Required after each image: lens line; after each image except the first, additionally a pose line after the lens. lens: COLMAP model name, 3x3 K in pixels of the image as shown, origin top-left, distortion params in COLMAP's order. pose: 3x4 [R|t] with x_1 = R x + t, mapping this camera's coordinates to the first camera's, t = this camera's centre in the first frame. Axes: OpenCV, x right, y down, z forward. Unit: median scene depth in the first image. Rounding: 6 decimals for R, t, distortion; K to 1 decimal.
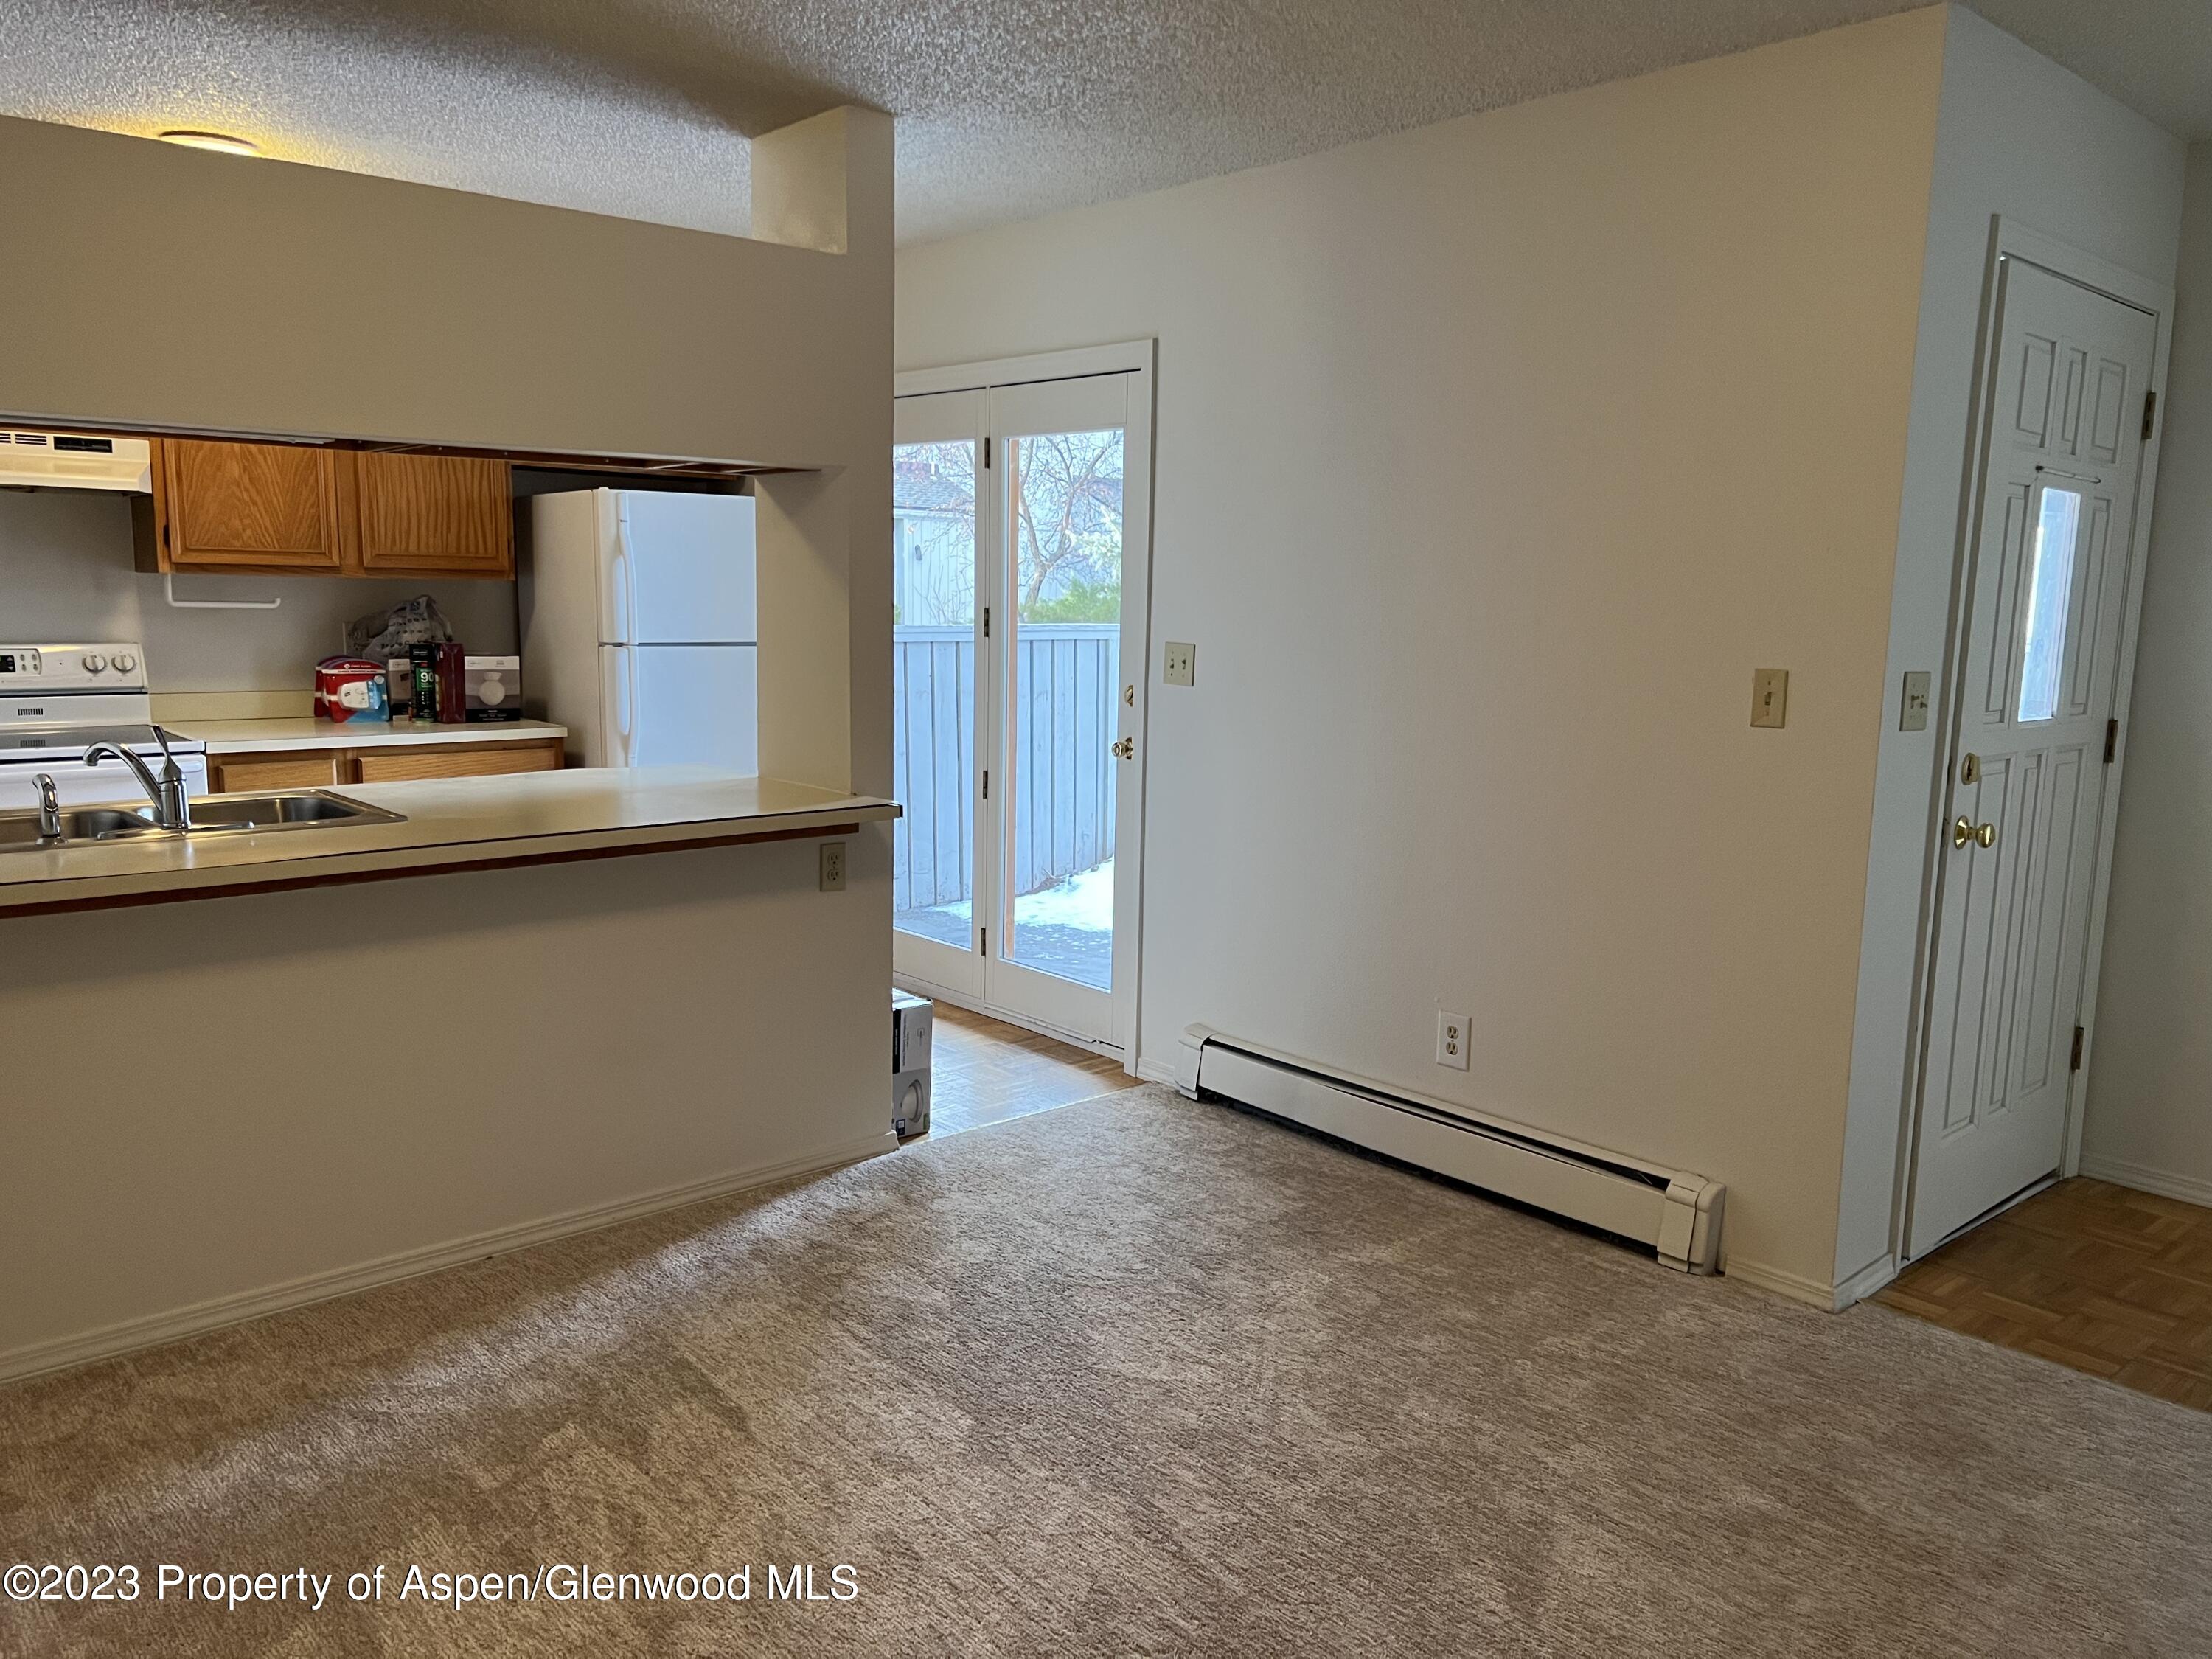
lens RADIAL K [[1639.1, 0, 1116.0], [0, 1639.1, 822.1], [0, 0, 1]] dist [0.059643, -0.088145]
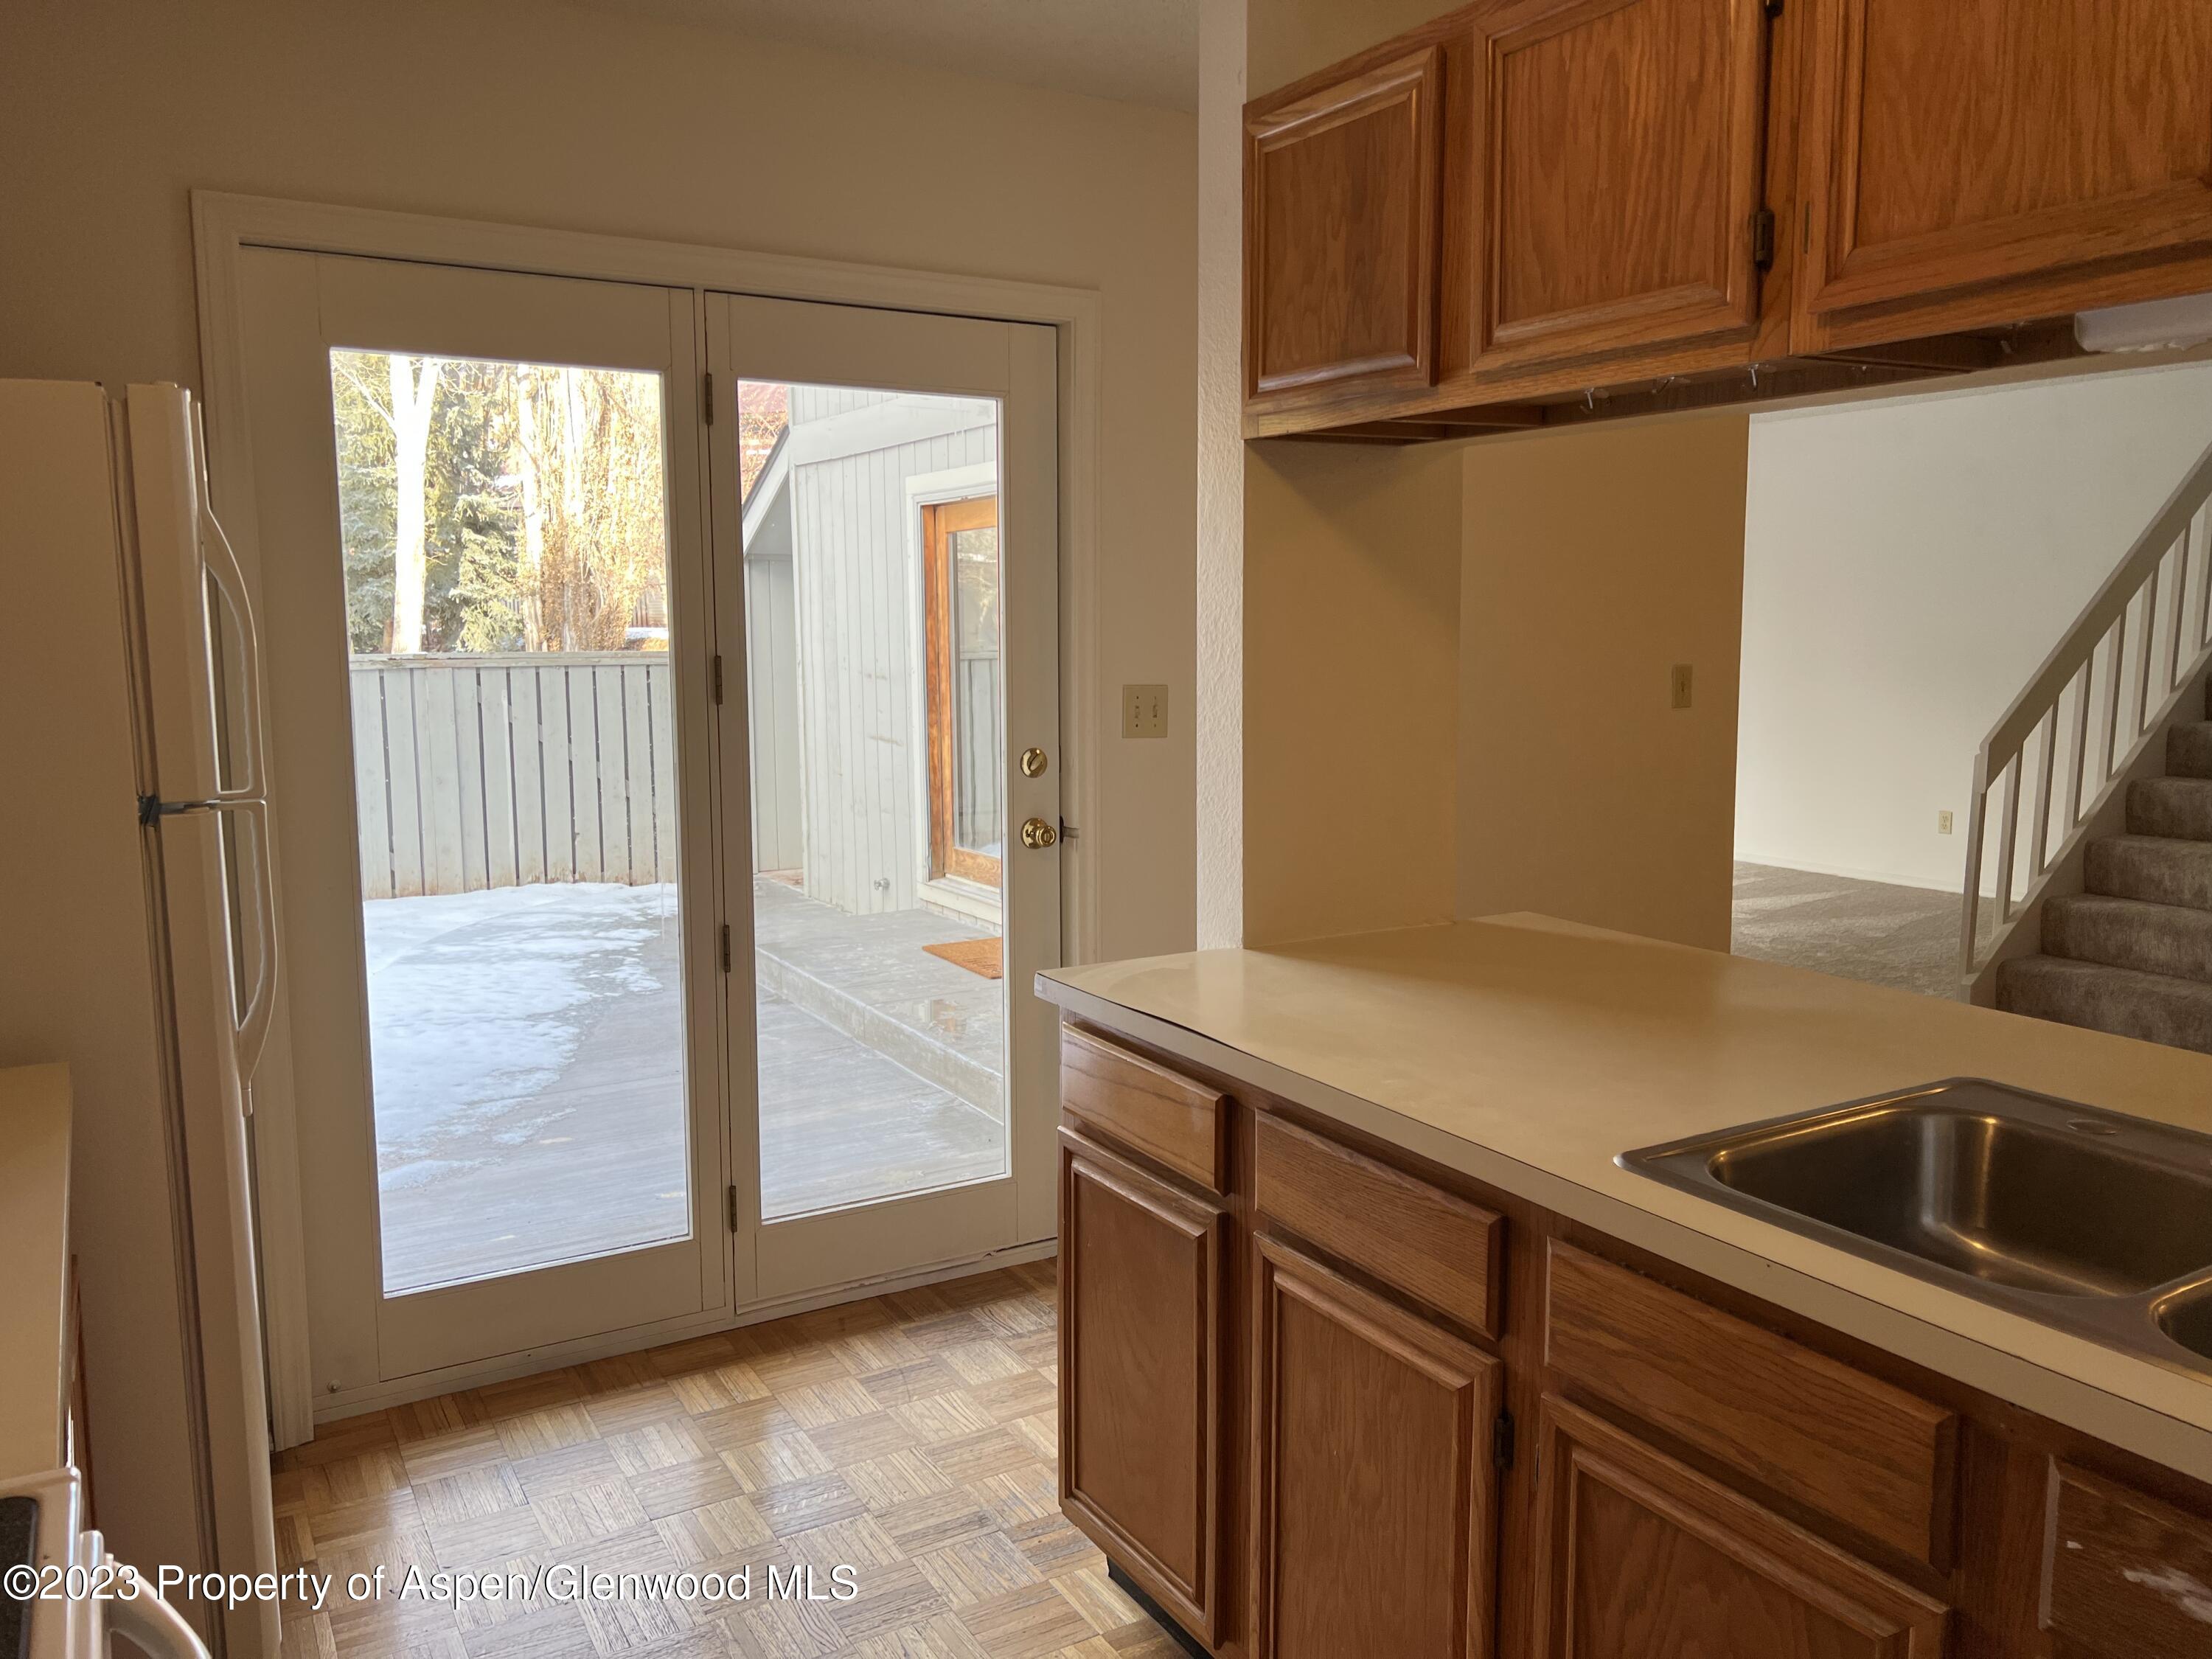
lens RADIAL K [[1639.1, 0, 1116.0], [0, 1639.1, 822.1], [0, 0, 1]] dist [0.059643, -0.088145]
pose [[0.195689, -0.144648, 0.969940, -0.653079], [0.149477, 0.981905, 0.116275, -0.123049], [-0.969207, 0.122230, 0.213769, 0.753355]]
